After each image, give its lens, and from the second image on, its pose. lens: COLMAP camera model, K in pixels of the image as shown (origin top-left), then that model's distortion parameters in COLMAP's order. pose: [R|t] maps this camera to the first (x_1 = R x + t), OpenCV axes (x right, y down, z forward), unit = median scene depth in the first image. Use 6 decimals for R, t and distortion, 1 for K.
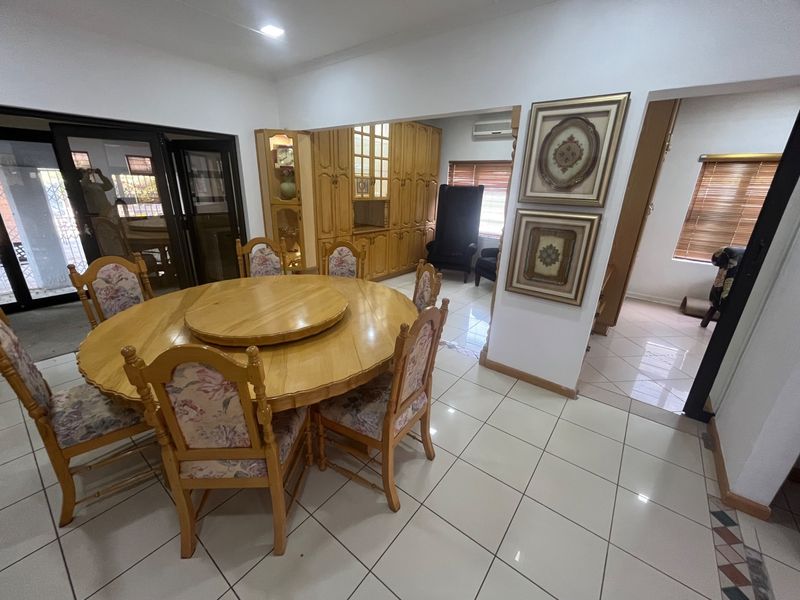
lens RADIAL K [[324.5, 0, 399.0], [0, 324.5, 301.9], [0, 0, 1]] dist [-0.001331, -0.000243]
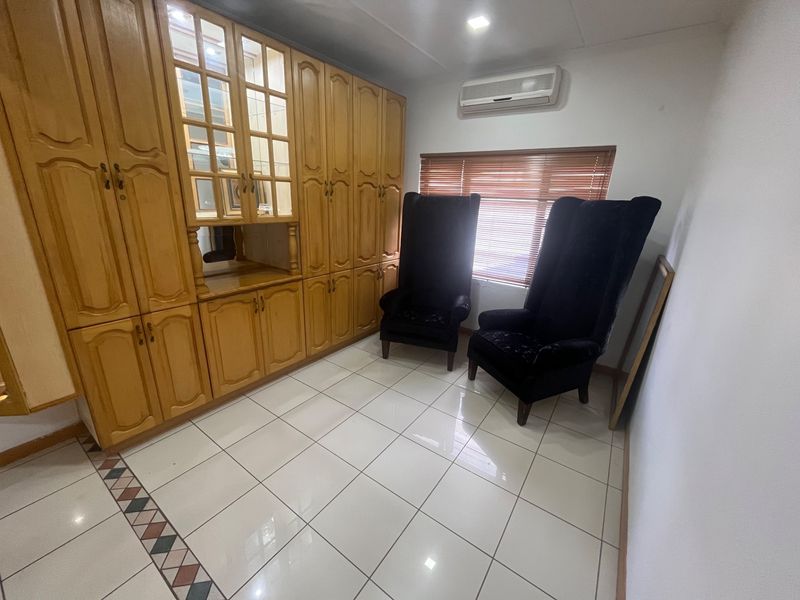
lens RADIAL K [[324.5, 0, 400.6], [0, 324.5, 300.9], [0, 0, 1]] dist [-0.001331, -0.000243]
pose [[0.999090, -0.009167, 0.041661, 0.117438], [0.010358, 0.999542, -0.028443, -0.190966], [-0.041381, 0.028848, 0.998727, 0.537696]]
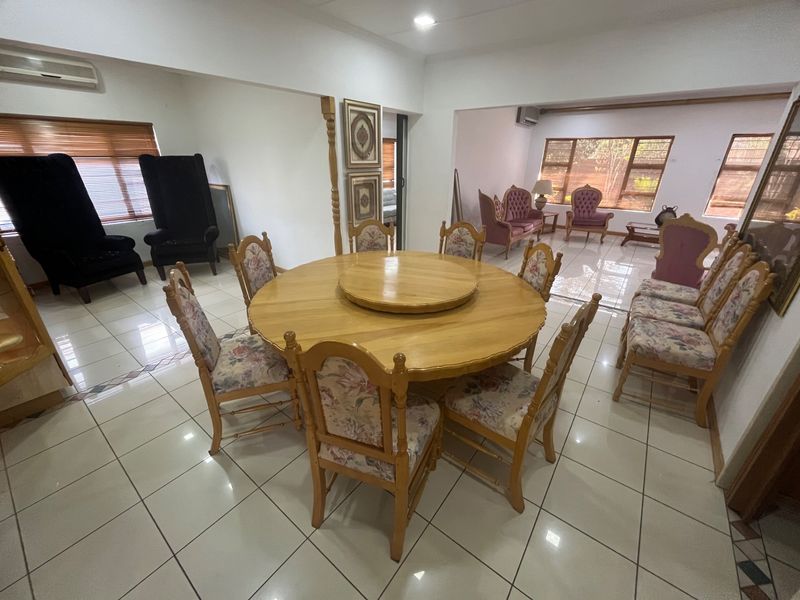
lens RADIAL K [[324.5, 0, 396.3], [0, 324.5, 296.0], [0, 0, 1]] dist [-0.001331, -0.000243]
pose [[-0.001026, -0.420067, 0.907493, -0.608150], [0.333782, 0.855305, 0.396287, -0.166205], [-0.942650, 0.303311, 0.139333, 0.398173]]
